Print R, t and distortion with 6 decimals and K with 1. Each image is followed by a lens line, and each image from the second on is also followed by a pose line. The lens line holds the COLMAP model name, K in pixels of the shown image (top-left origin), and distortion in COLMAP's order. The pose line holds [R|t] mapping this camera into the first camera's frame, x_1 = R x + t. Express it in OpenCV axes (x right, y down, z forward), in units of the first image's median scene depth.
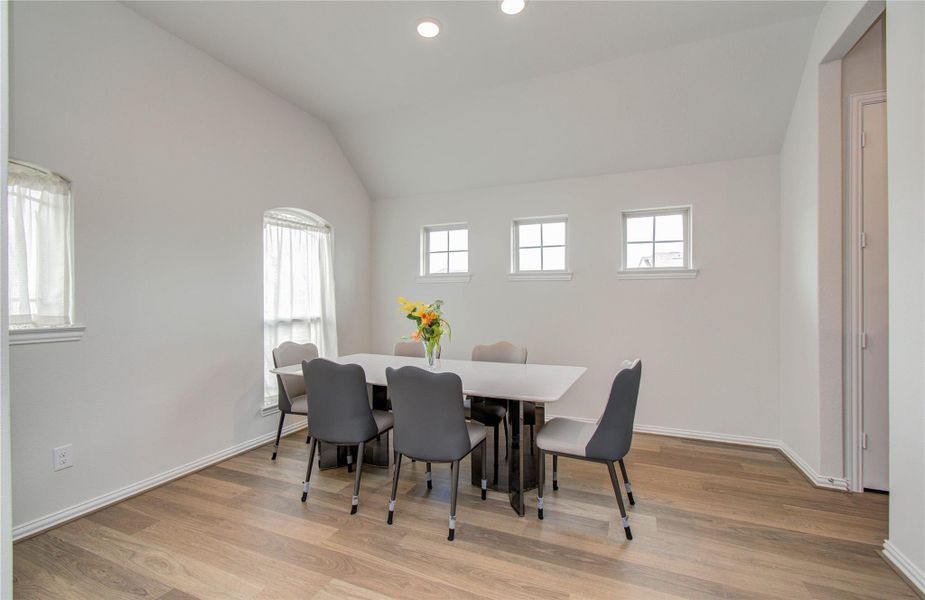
lens RADIAL K [[408.1, 0, 464.0], [0, 408.1, 303.1], [0, 0, 1]] dist [0.005973, 0.000475]
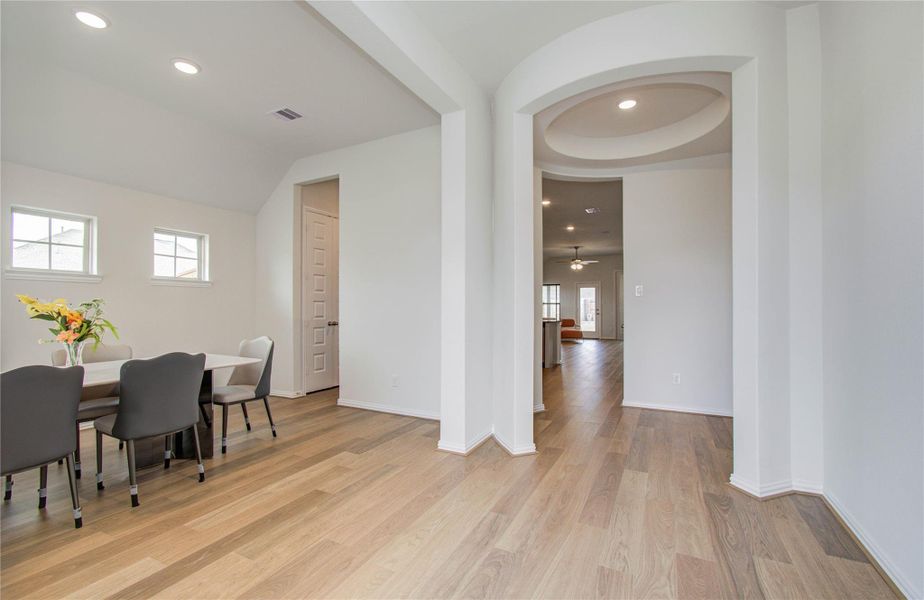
lens RADIAL K [[395.9, 0, 459.6], [0, 395.9, 300.6], [0, 0, 1]] dist [-0.018006, 0.011123]
pose [[0.085174, 0.014028, 0.996267, -0.899880], [0.012893, 0.999802, -0.015180, 0.019905], [-0.996283, 0.014138, 0.084977, 0.043523]]
